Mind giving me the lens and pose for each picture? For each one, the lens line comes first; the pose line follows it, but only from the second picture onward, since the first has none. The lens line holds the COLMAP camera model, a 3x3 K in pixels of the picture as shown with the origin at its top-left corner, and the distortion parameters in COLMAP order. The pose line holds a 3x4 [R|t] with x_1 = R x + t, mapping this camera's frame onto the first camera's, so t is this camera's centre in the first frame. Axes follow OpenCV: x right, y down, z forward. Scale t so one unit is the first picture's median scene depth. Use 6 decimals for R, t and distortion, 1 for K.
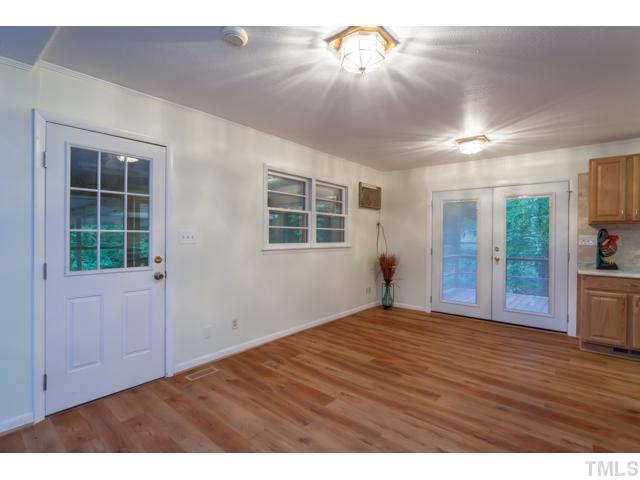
lens RADIAL K [[313.5, 0, 300.2], [0, 313.5, 236.2], [0, 0, 1]] dist [0.000962, 0.000077]
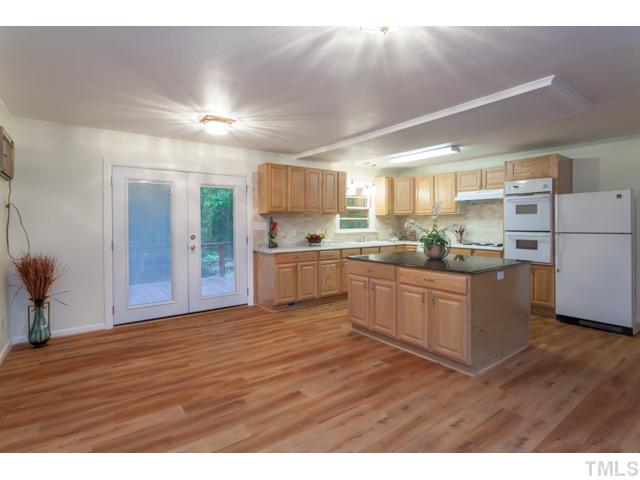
lens RADIAL K [[338.1, 0, 321.0], [0, 338.1, 226.0], [0, 0, 1]] dist [-0.001374, -0.000067]
pose [[0.191172, -0.019405, 0.981365, -0.393877], [0.009348, 0.999795, 0.017948, -0.010730], [-0.981512, 0.005743, 0.191314, 0.528395]]
